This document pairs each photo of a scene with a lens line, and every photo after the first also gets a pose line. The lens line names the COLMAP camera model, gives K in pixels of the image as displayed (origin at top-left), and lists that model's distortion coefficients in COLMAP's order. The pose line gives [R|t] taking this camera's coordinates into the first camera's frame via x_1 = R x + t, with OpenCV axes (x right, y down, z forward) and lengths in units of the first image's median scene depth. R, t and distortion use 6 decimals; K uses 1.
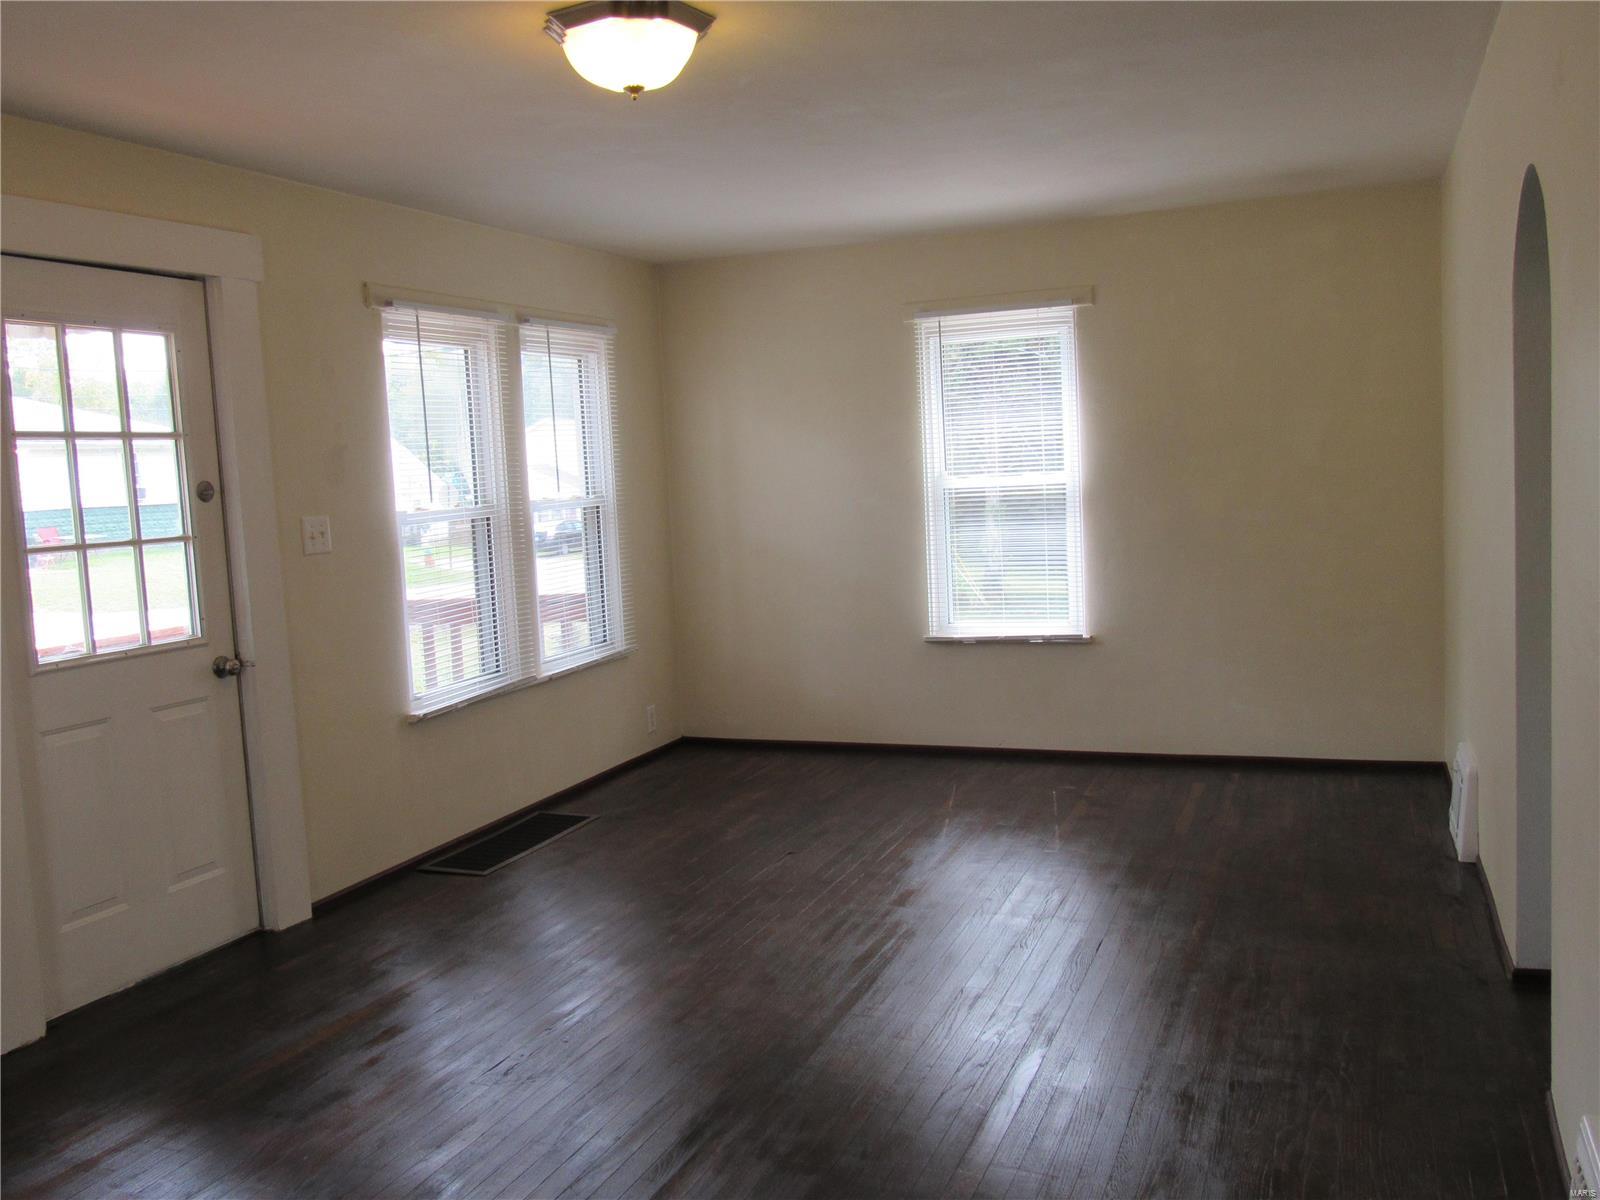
lens RADIAL K [[1351.7, 0, 800.0], [0, 1351.7, 600.0], [0, 0, 1]] dist [-0.000222, 0.008519]
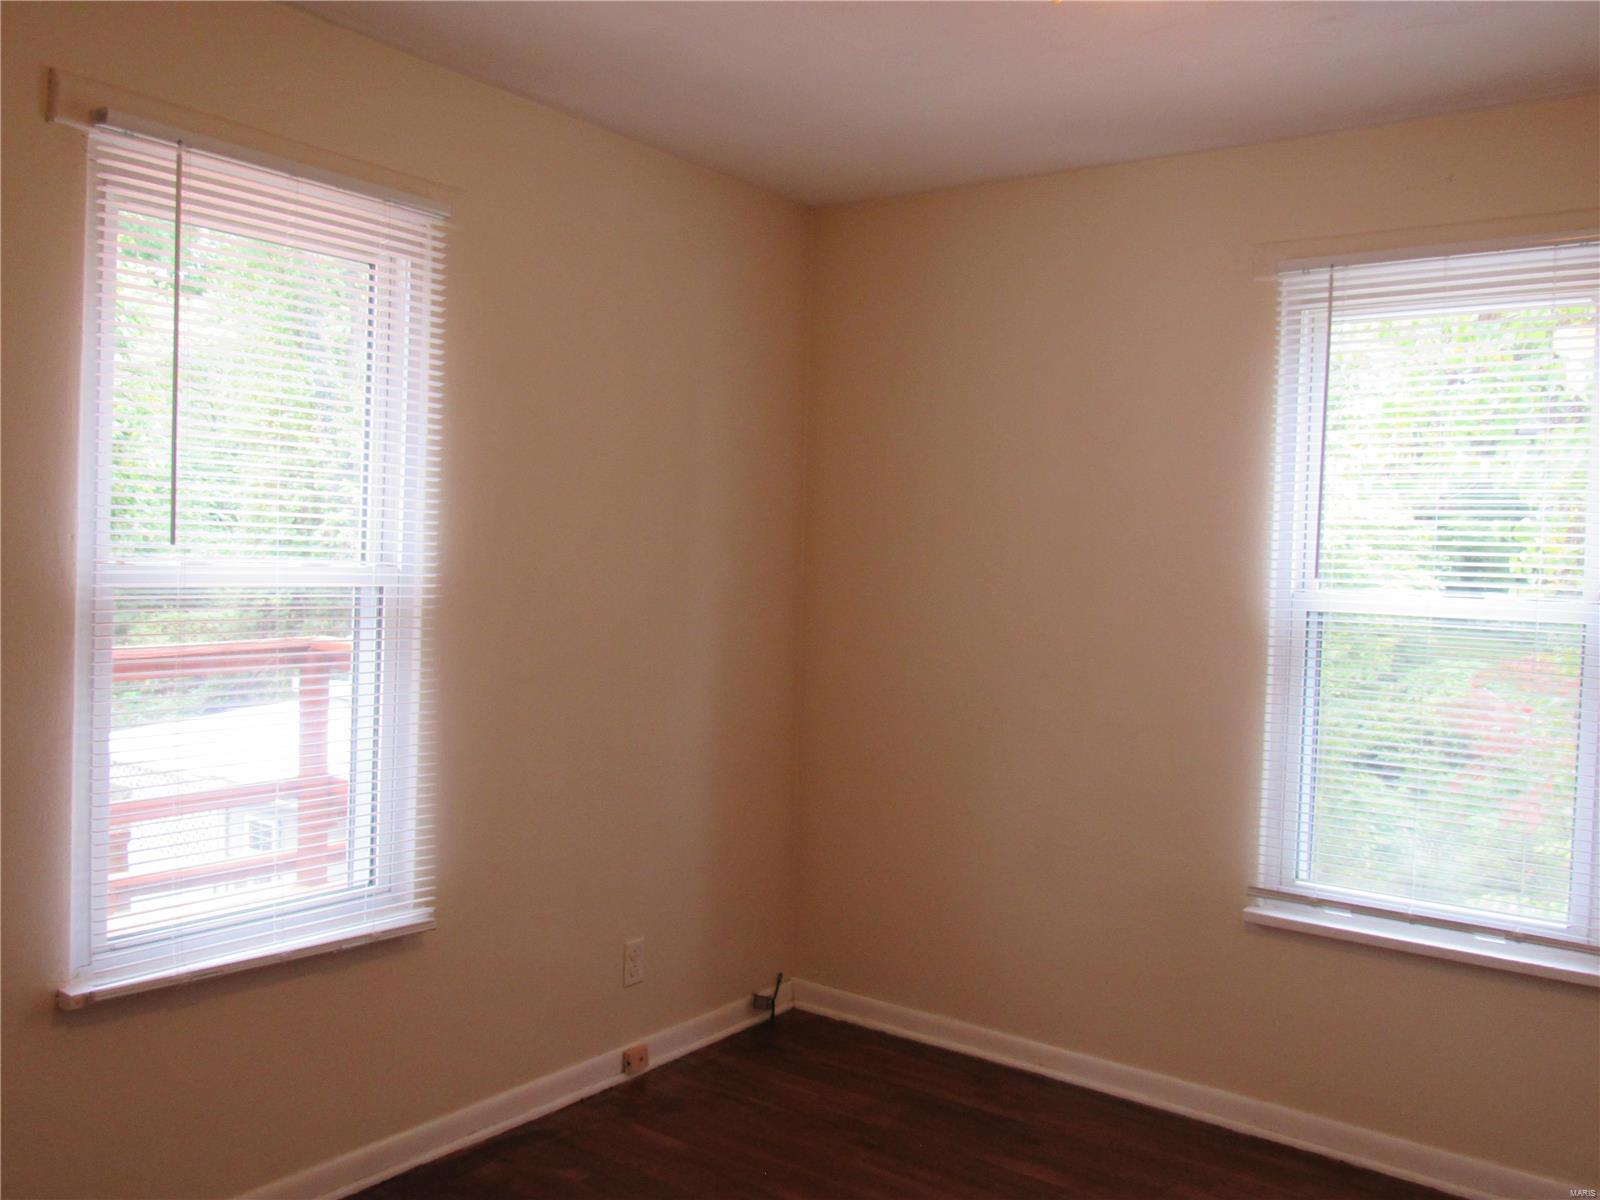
lens RADIAL K [[1351.7, 0, 800.0], [0, 1351.7, 600.0], [0, 0, 1]] dist [-0.000222, 0.008519]
pose [[0.962813, 0.100113, -0.250937, 0.064182], [-0.114096, 0.992591, -0.041774, -0.058965], [0.244895, 0.068851, 0.967102, 0.596652]]
